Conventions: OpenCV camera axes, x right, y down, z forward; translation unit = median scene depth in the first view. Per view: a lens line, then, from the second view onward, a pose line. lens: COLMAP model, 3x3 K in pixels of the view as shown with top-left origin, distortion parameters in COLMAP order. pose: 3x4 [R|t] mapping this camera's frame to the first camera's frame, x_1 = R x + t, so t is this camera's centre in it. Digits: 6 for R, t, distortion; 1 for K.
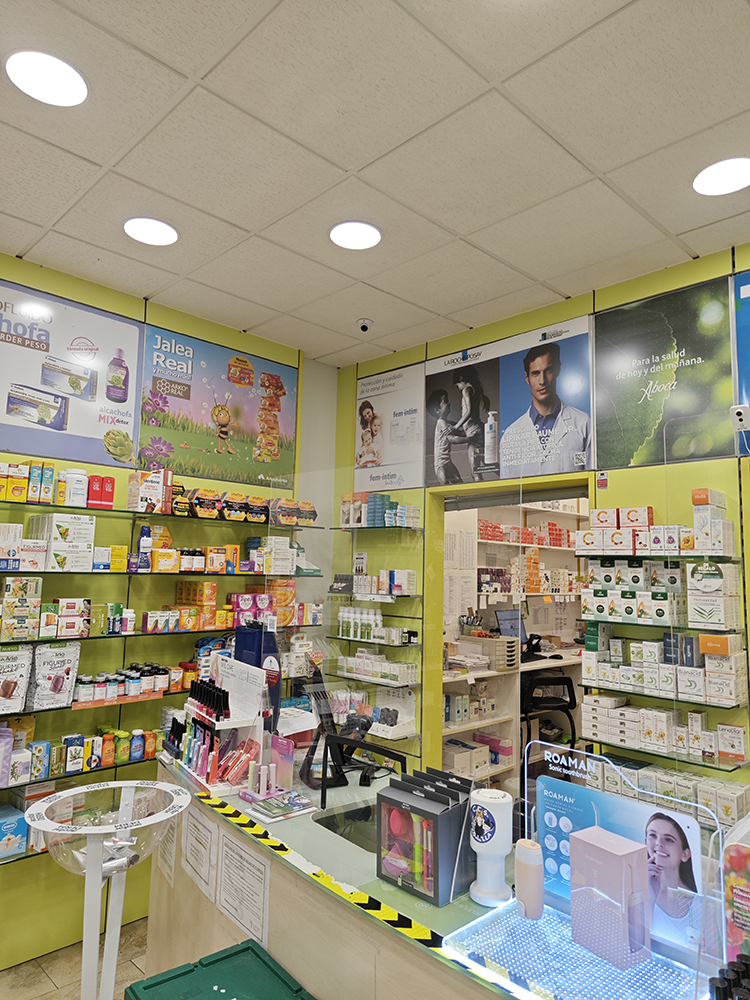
lens RADIAL K [[666.5, 0, 372.4], [0, 666.5, 498.4], [0, 0, 1]] dist [0.051450, -0.037806]
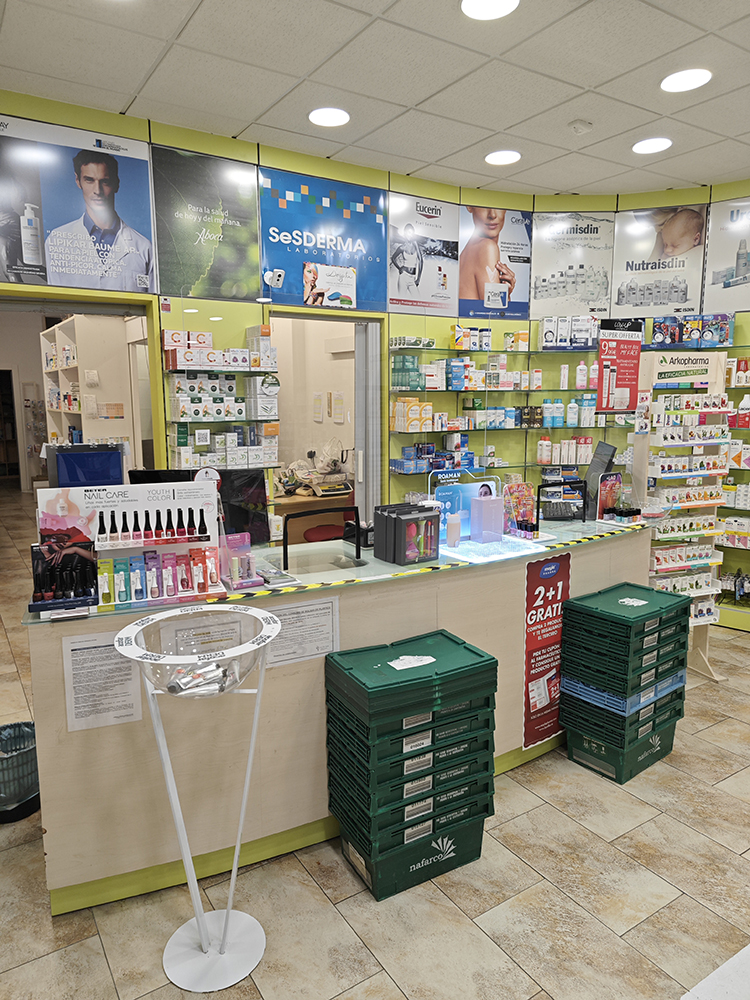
lens RADIAL K [[666.5, 0, 368.9], [0, 666.5, 494.0], [0, 0, 1]] dist [0.051450, -0.037806]
pose [[0.195390, -0.170222, 0.965840, -0.871881], [-0.098413, 0.976448, 0.192001, 0.040175], [-0.975775, -0.132567, 0.174036, 0.445371]]
